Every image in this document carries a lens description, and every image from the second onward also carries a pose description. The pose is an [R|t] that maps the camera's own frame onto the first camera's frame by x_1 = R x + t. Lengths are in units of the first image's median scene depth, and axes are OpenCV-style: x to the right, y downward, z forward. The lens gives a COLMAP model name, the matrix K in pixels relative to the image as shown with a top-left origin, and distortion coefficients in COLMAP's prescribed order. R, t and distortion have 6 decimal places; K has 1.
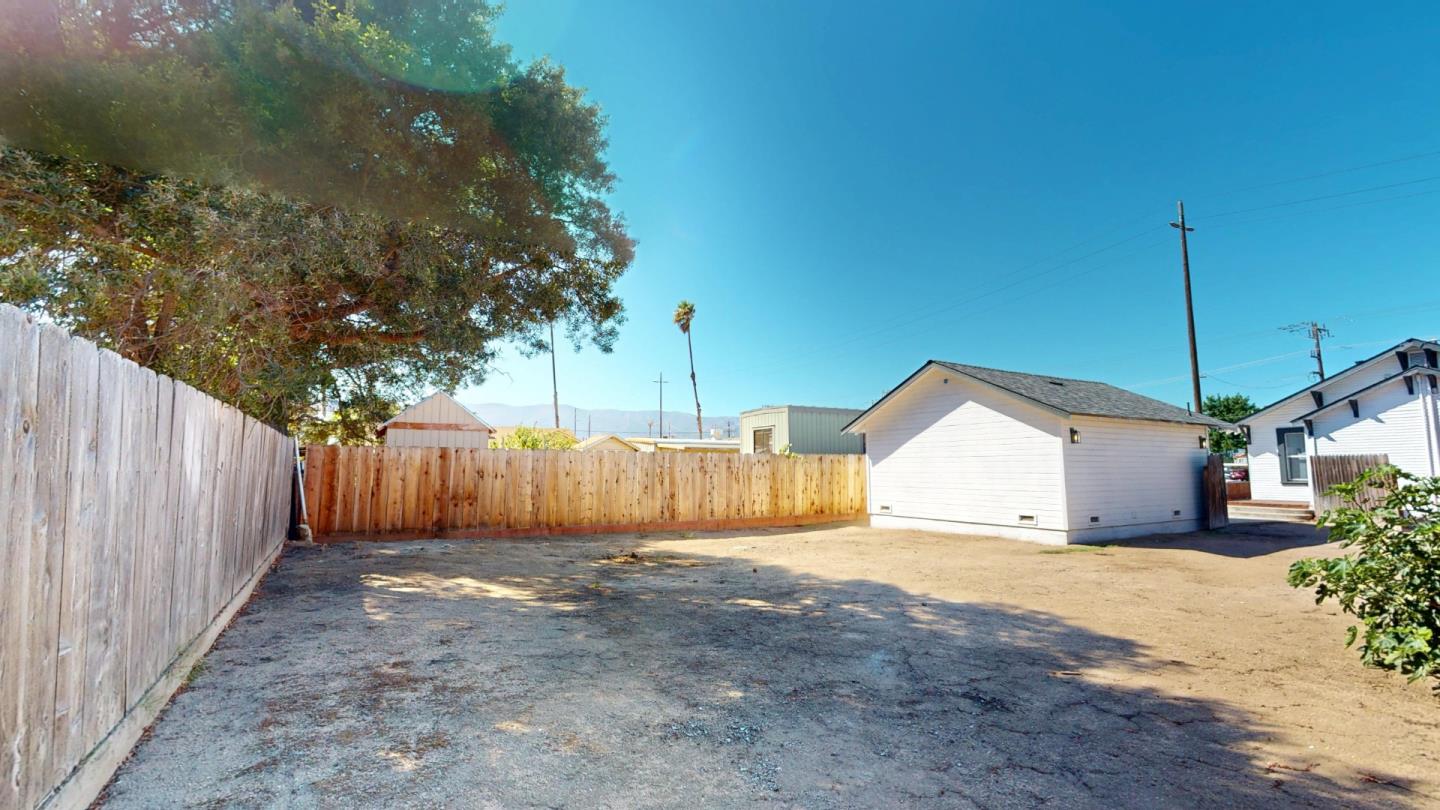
lens RADIAL K [[599.7, 0, 725.4], [0, 599.7, 406.3], [0, 0, 1]] dist [-0.000131, -0.000008]
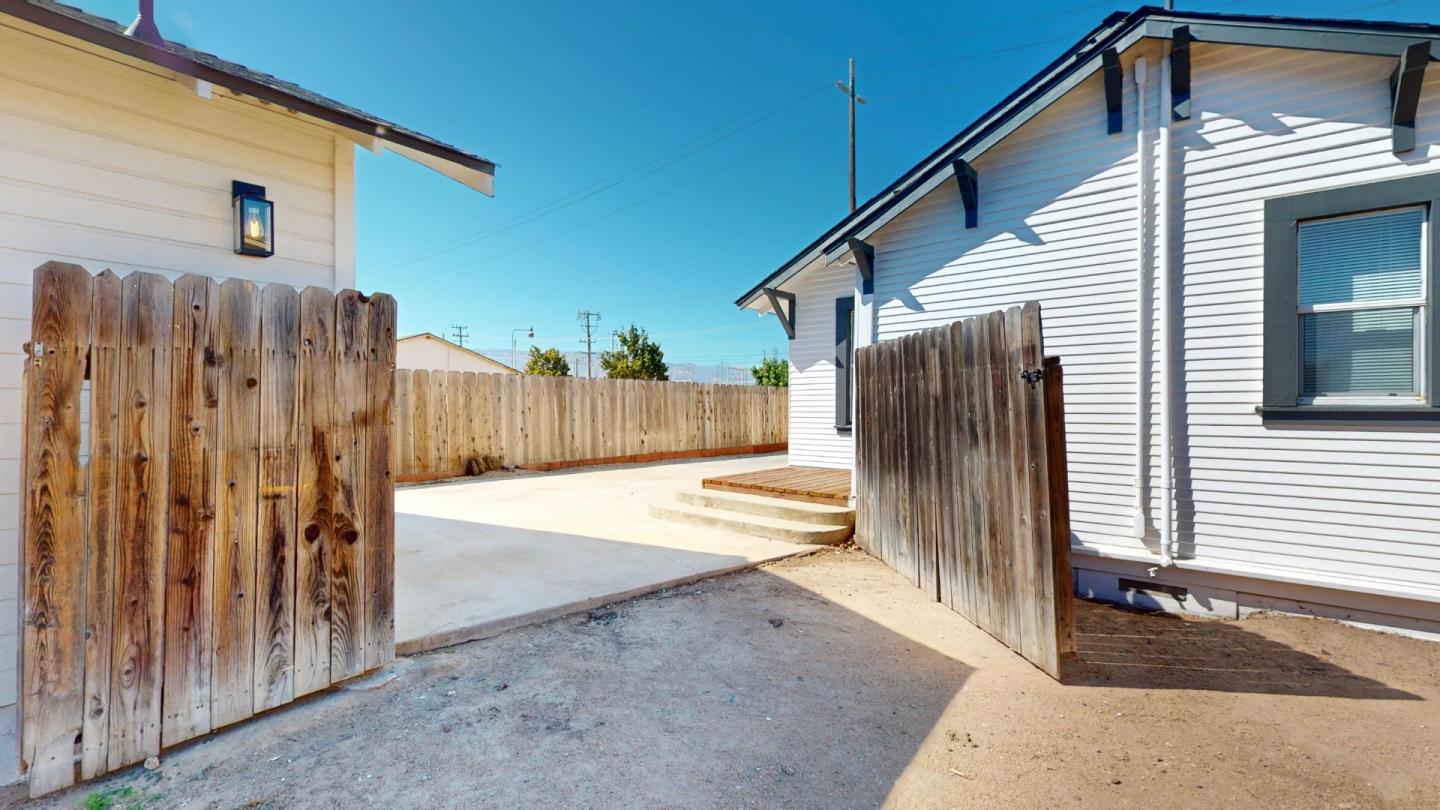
lens RADIAL K [[599.7, 0, 720.3], [0, 599.7, 407.6], [0, 0, 1]] dist [-0.000131, -0.000008]
pose [[0.933940, 0.002151, 0.357422, 0.865538], [-0.040014, 0.994325, 0.098573, 0.092463], [-0.355182, -0.106363, 0.928726, 0.787476]]
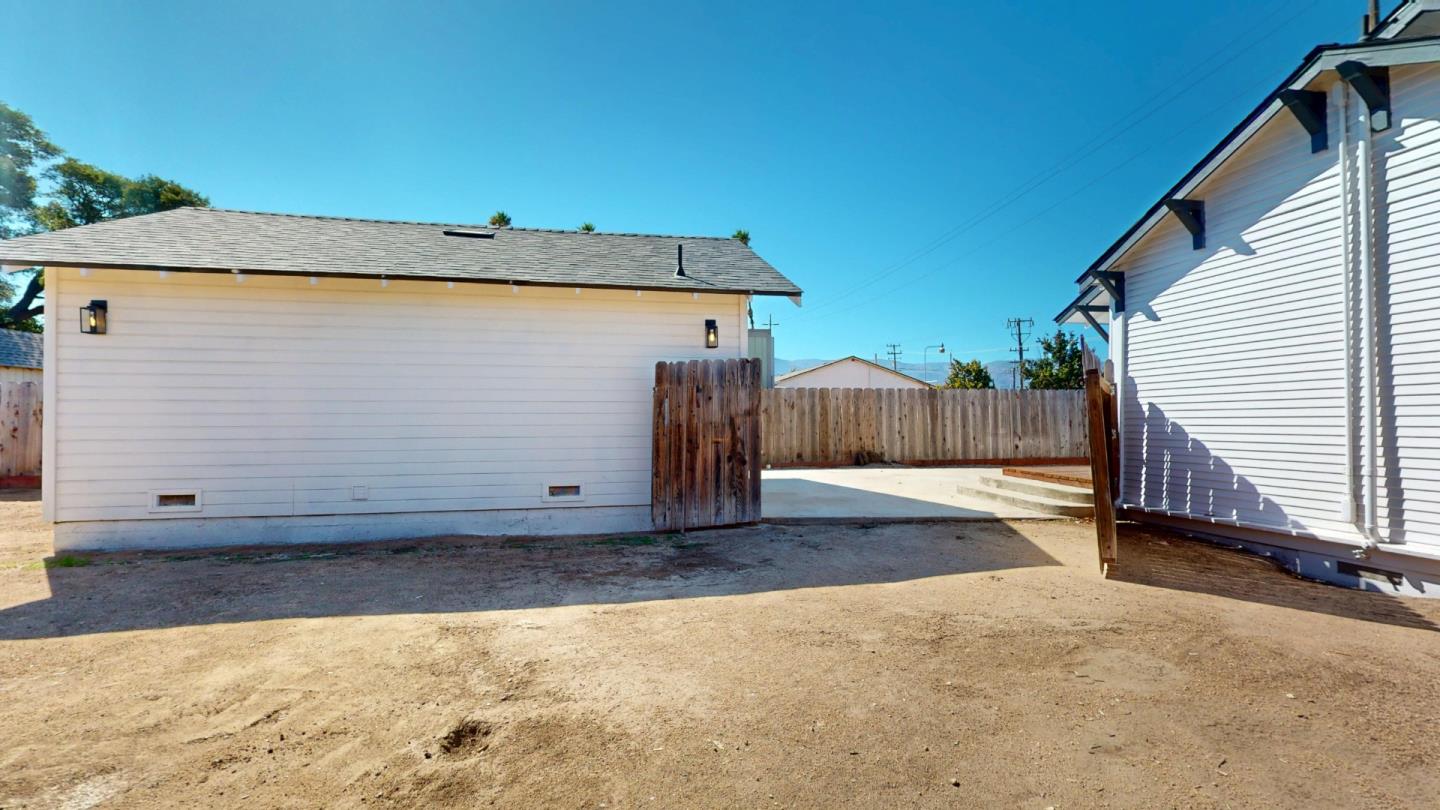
lens RADIAL K [[599.7, 0, 719.6], [0, 599.7, 406.4], [0, 0, 1]] dist [-0.000131, -0.000008]
pose [[0.942819, -0.008556, -0.333195, 0.953292], [0.035959, 0.996447, 0.076163, 0.080394], [0.331360, -0.083789, 0.939777, 0.585673]]
